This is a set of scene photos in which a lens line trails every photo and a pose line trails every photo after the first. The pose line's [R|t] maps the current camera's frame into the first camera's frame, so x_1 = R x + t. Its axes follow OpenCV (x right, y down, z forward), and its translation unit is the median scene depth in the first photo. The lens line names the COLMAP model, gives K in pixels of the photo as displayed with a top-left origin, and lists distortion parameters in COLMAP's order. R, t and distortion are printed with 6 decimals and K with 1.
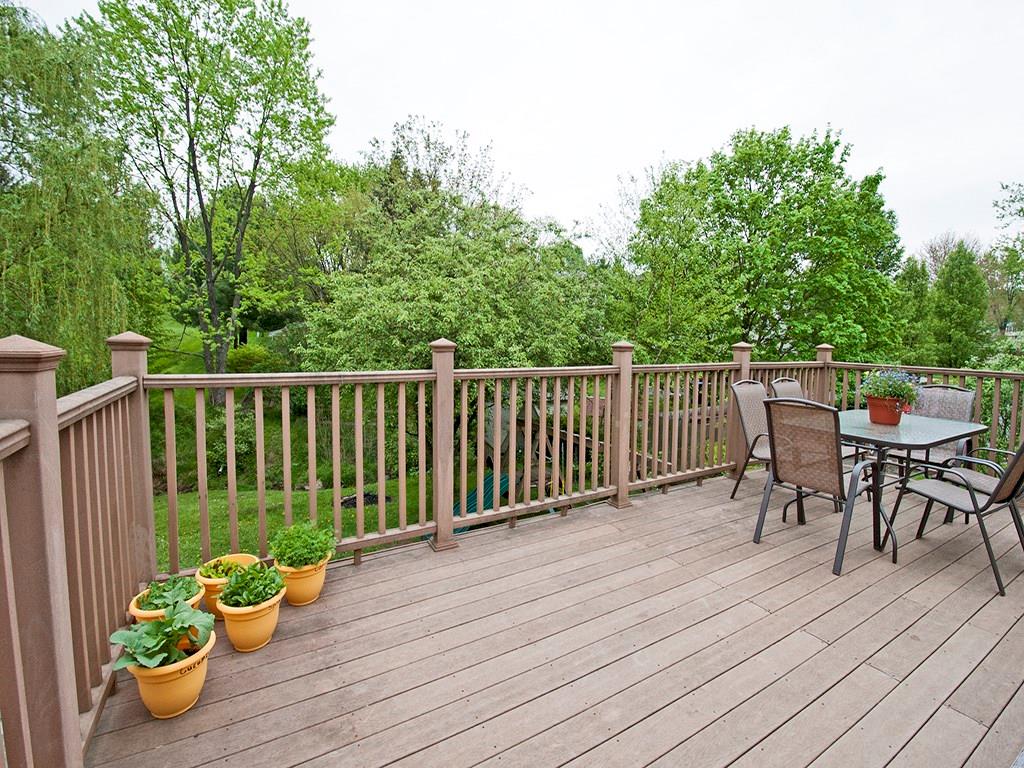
lens RADIAL K [[454.2, 0, 533.9], [0, 454.2, 380.6], [0, 0, 1]] dist [0.087200, -0.000067]
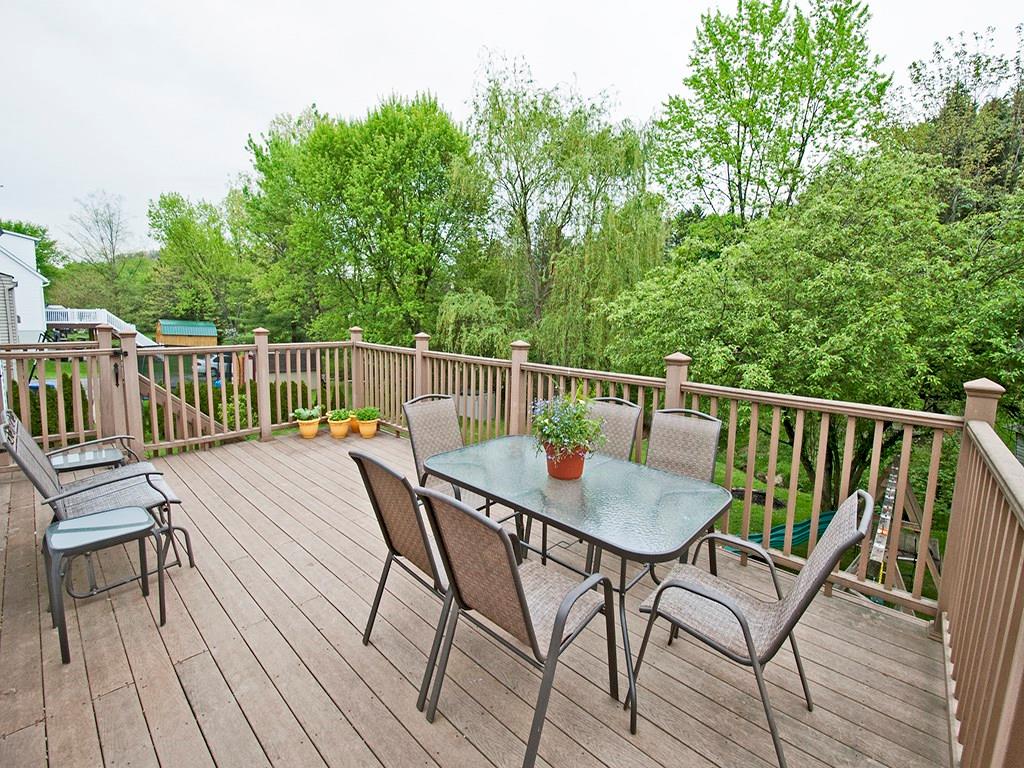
lens RADIAL K [[454.2, 0, 533.9], [0, 454.2, 380.6], [0, 0, 1]] dist [0.087200, -0.000067]
pose [[0.296528, 0.115792, -0.947978, 1.347902], [-0.124182, 0.988870, 0.081942, -0.087469], [0.946916, 0.093424, 0.307607, 0.720837]]
